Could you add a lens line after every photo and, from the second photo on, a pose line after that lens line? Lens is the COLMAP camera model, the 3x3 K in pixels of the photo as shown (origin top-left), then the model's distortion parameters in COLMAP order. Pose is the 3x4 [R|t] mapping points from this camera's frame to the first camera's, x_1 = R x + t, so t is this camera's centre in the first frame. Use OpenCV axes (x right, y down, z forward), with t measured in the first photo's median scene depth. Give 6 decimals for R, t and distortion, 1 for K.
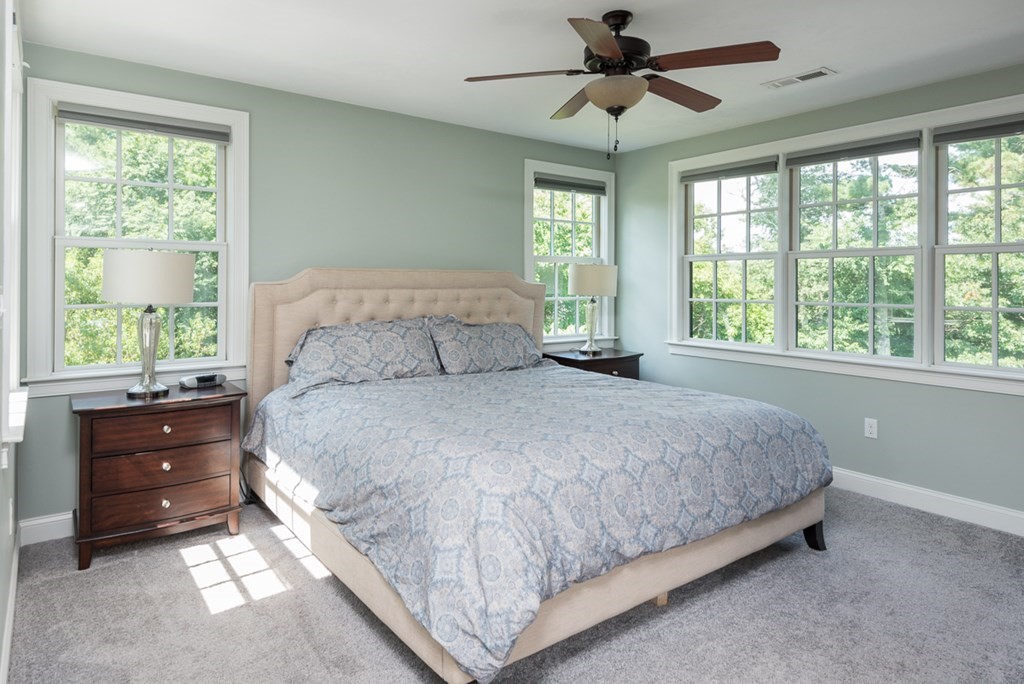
lens RADIAL K [[606.6, 0, 506.0], [0, 606.6, 275.6], [0, 0, 1]] dist [0.022265, -0.001032]
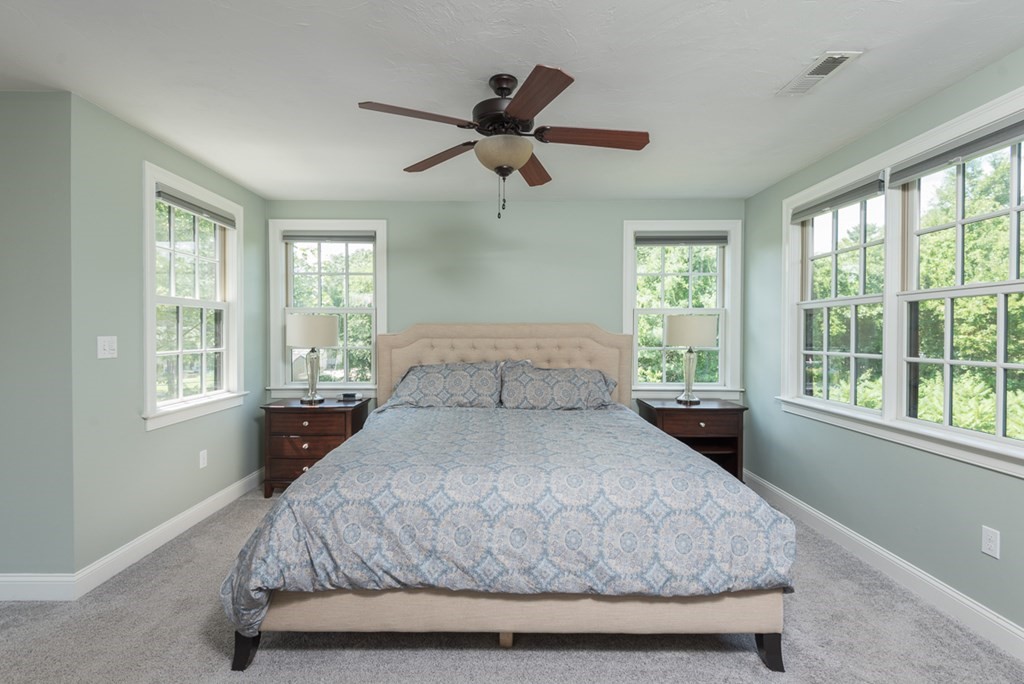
lens RADIAL K [[471.2, 0, 507.0], [0, 471.2, 333.6], [0, 0, 1]] dist [0.018488, -0.000536]
pose [[0.800834, -0.001604, -0.598884, 0.446361], [0.008445, 0.999927, 0.008615, 0.003412], [0.598827, -0.011957, 0.800789, 0.222853]]
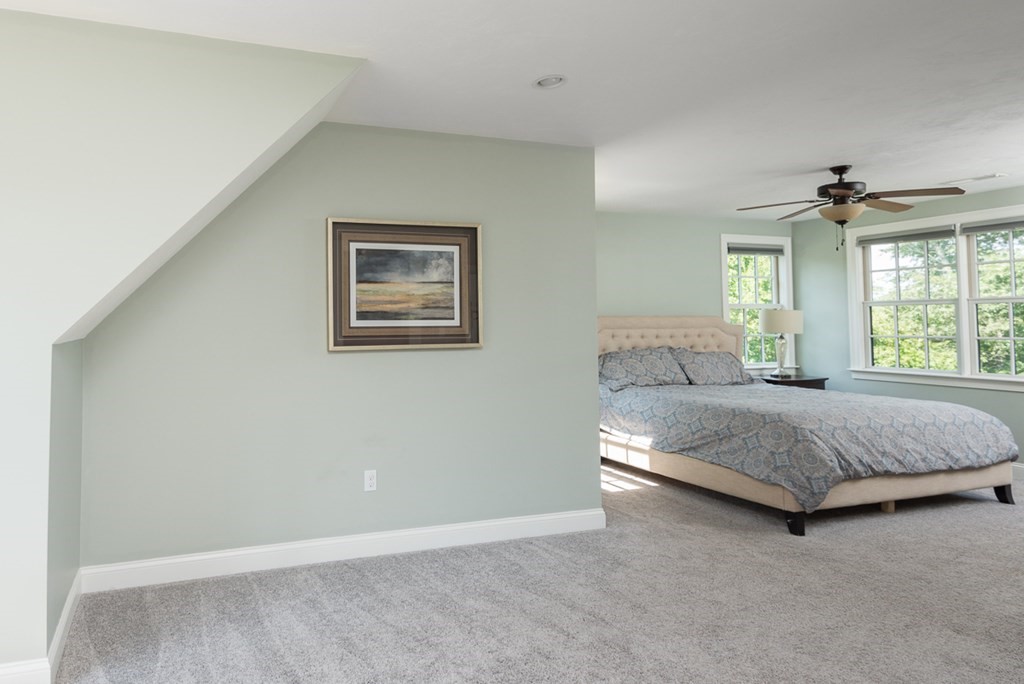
lens RADIAL K [[603.7, 0, 361.0], [0, 603.7, 298.3], [0, 0, 1]] dist [0.002651, -0.000994]
pose [[0.944394, -0.022342, -0.328056, -0.349528], [0.012348, 0.999395, -0.032518, -0.014506], [0.328584, 0.026659, 0.944098, -0.665983]]
